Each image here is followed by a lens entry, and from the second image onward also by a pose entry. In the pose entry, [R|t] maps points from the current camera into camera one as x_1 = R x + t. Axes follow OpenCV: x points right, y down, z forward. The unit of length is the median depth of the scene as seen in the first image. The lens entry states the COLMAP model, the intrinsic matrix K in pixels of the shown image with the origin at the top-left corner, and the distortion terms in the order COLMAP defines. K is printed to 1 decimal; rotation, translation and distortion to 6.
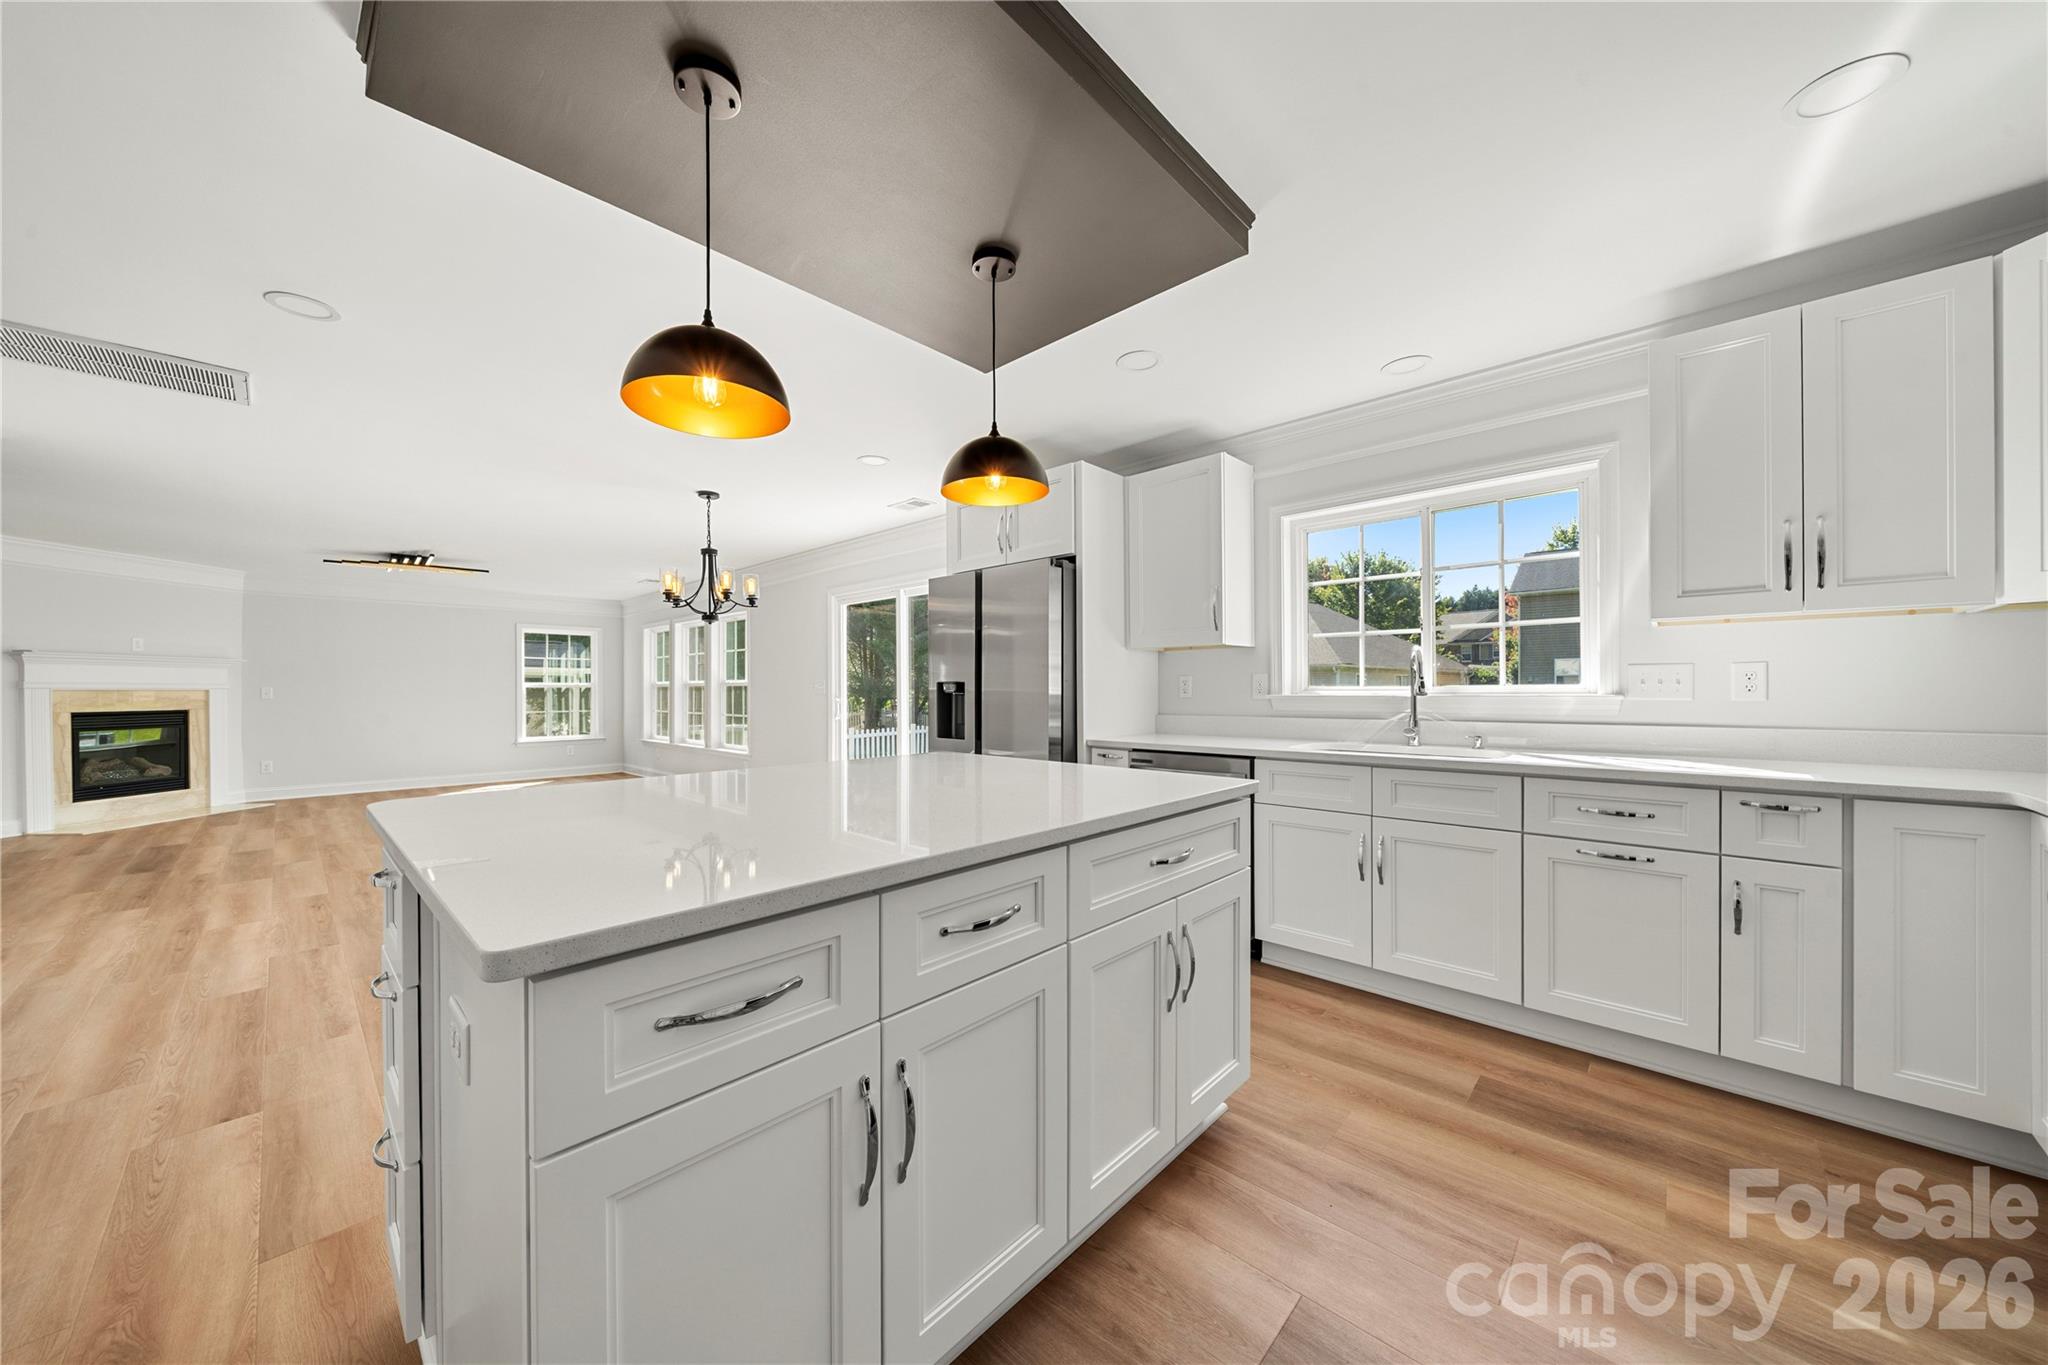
lens RADIAL K [[707.5, 0, 1030.2], [0, 707.5, 687.3], [0, 0, 1]] dist [-0.004341, 0.000139]
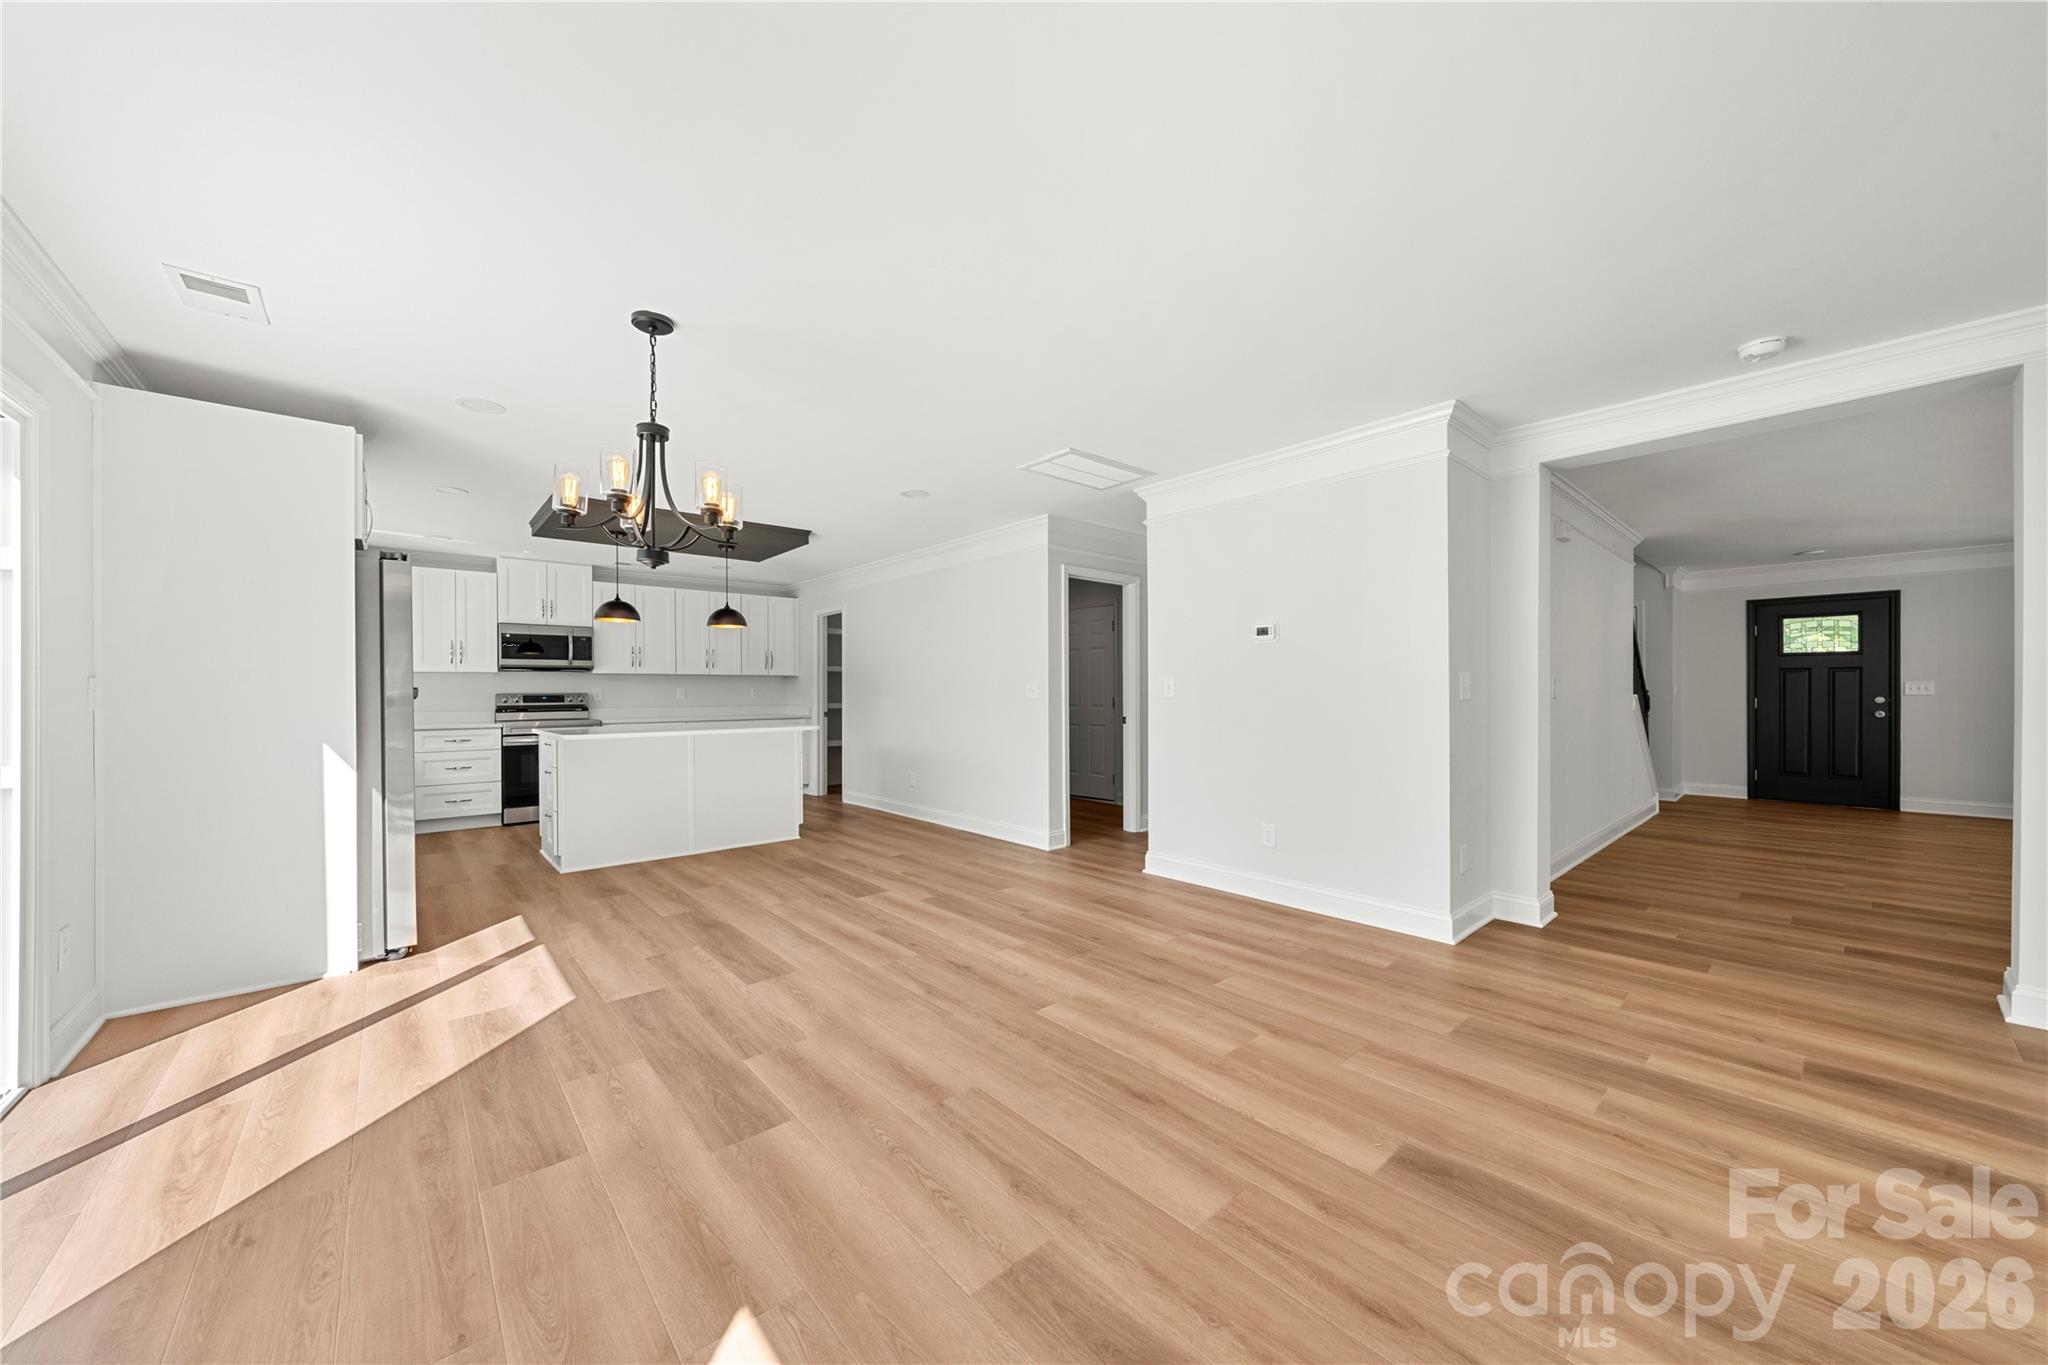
lens RADIAL K [[727.7, 0, 1015.2], [0, 727.7, 693.8], [0, 0, 1]] dist [0.002271, 0.000034]
pose [[-0.994343, 0.010358, 0.105713, -1.388694], [0.010533, 0.999944, 0.001092, 0.009676], [-0.105696, 0.002199, -0.994396, 2.723248]]
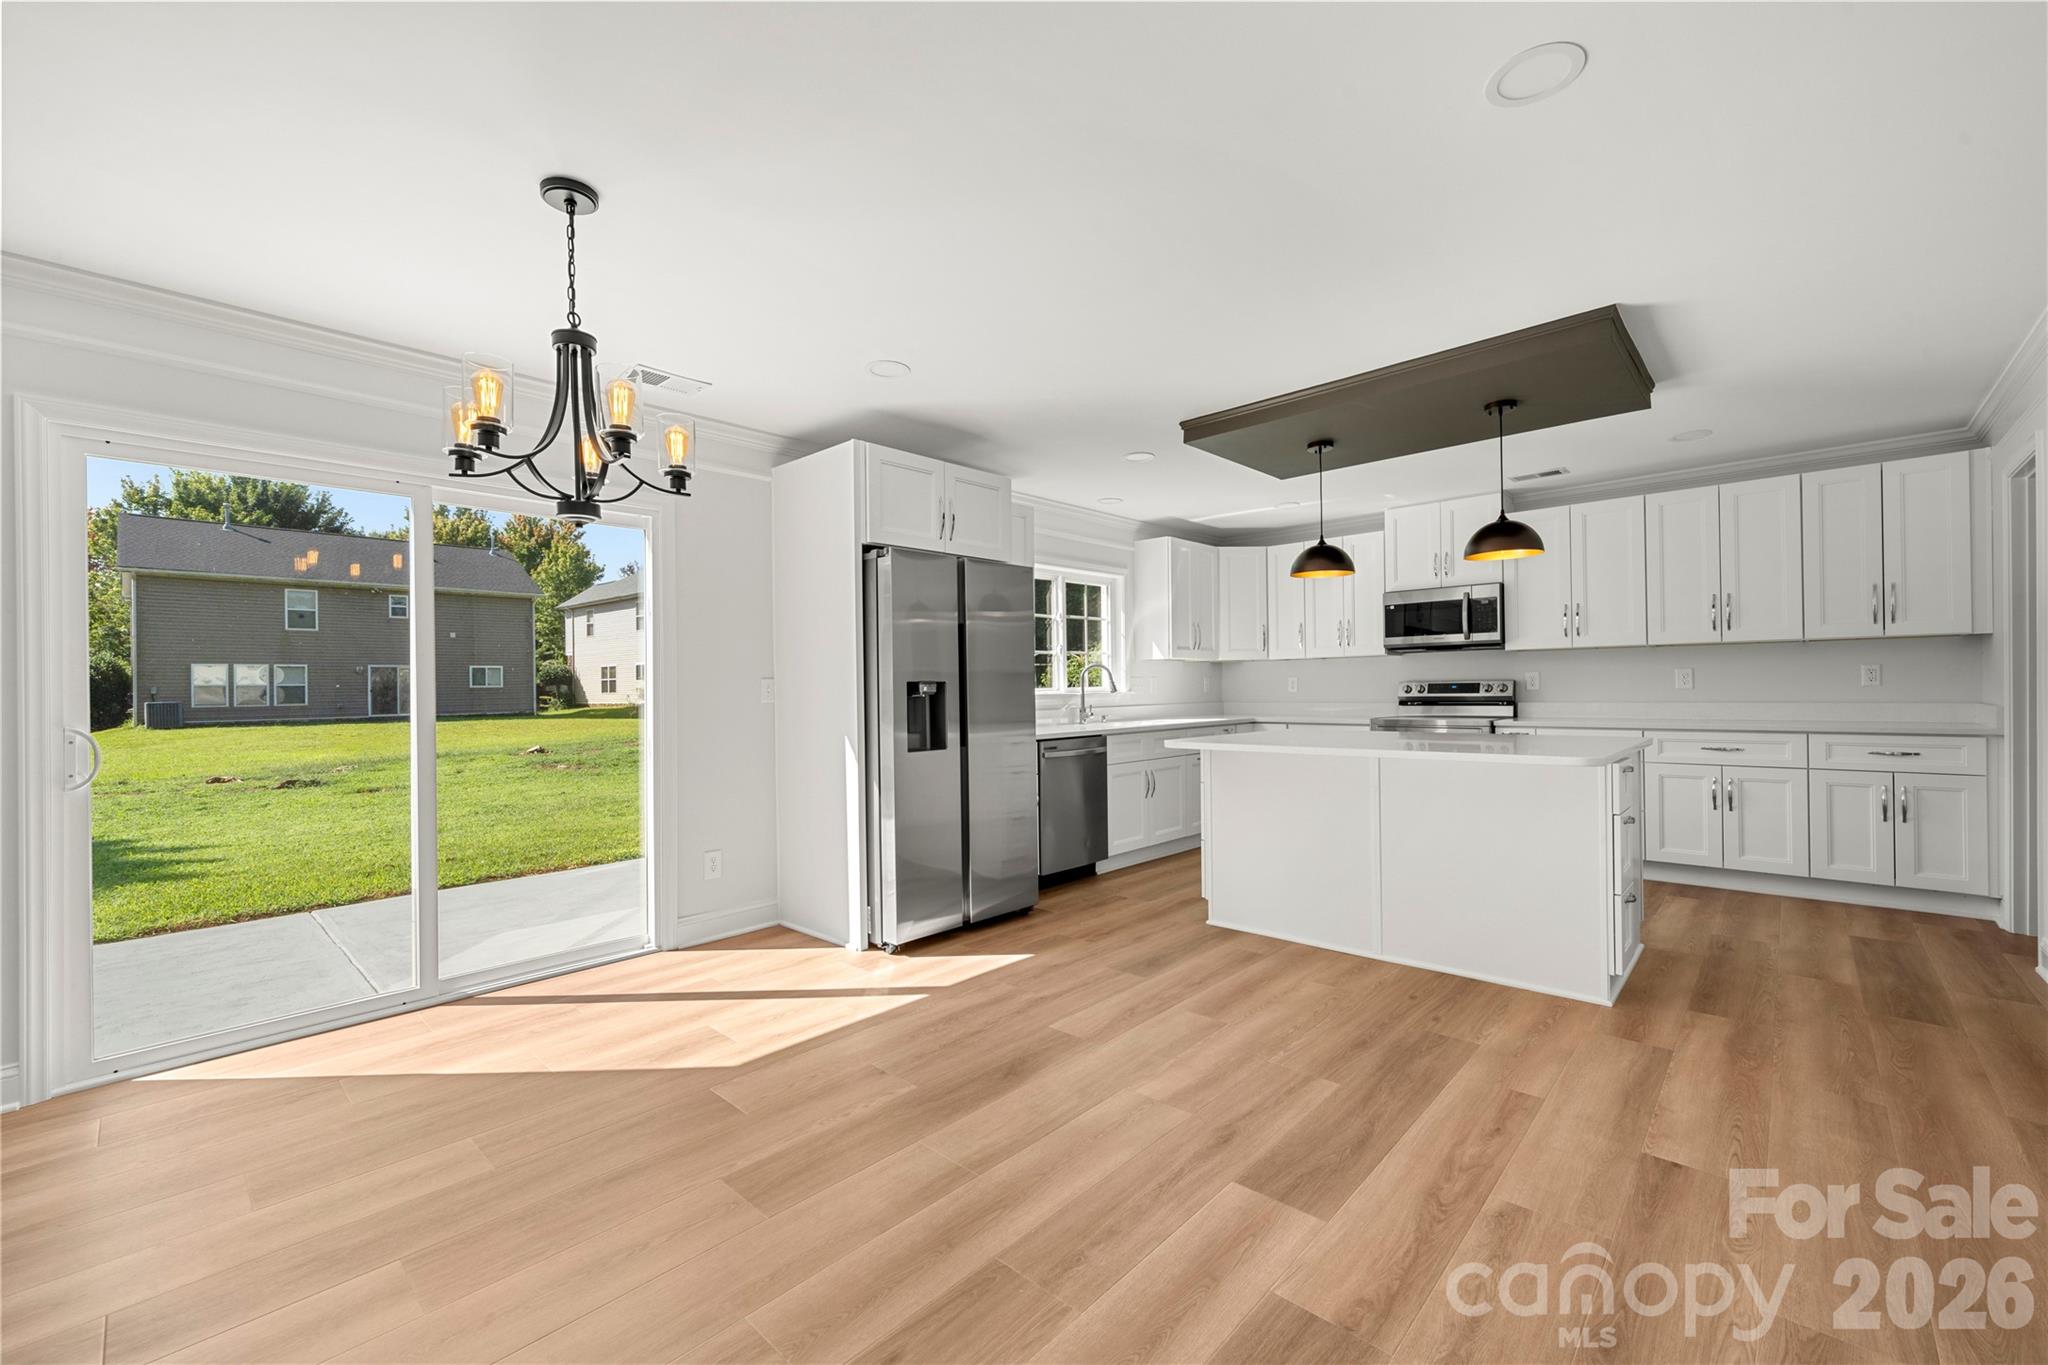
lens RADIAL K [[826.0, 0, 1024.2], [0, 826.0, 683.5], [0, 0, 1]] dist [-0.002259, 0.001621]
pose [[-0.002098, 0.011792, 0.999928, -1.624763], [0.013456, 0.999840, -0.011763, 0.011045], [-0.999907, 0.013431, -0.002256, 1.347213]]
